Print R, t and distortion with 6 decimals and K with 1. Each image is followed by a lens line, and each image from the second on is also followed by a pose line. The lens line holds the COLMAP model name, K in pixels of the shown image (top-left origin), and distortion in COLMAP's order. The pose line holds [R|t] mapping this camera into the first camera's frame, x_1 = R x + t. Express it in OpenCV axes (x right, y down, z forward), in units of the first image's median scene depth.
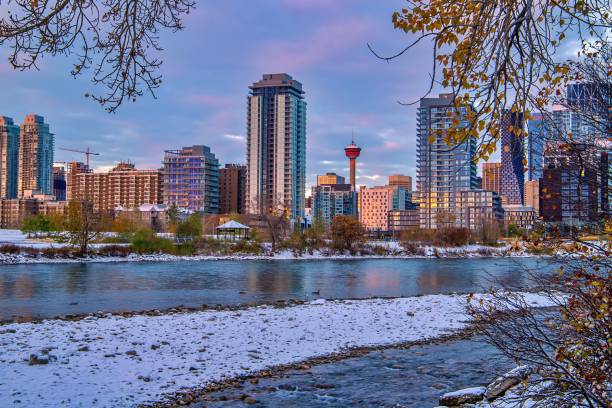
lens RADIAL K [[854.6, 0, 305.0], [0, 854.6, 201.6], [0, 0, 1]] dist [0.110398, 0.000000]
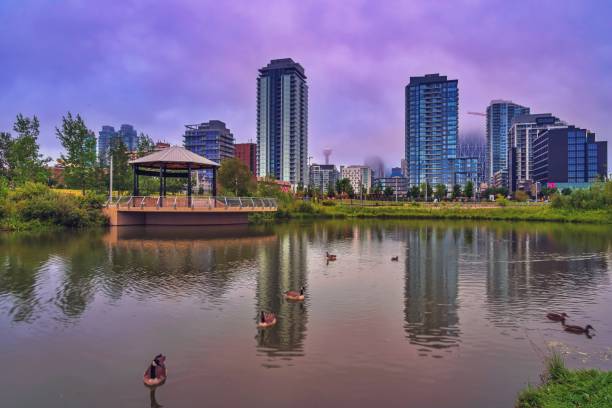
lens RADIAL K [[440.6, 0, 303.5], [0, 440.6, 203.4], [0, 0, 1]] dist [0.037073, 0.001052]
pose [[0.999838, -0.003601, 0.017610, -0.016372], [0.002859, 0.999115, 0.041964, 0.020515], [-0.017745, -0.041907, 0.998964, 0.403260]]
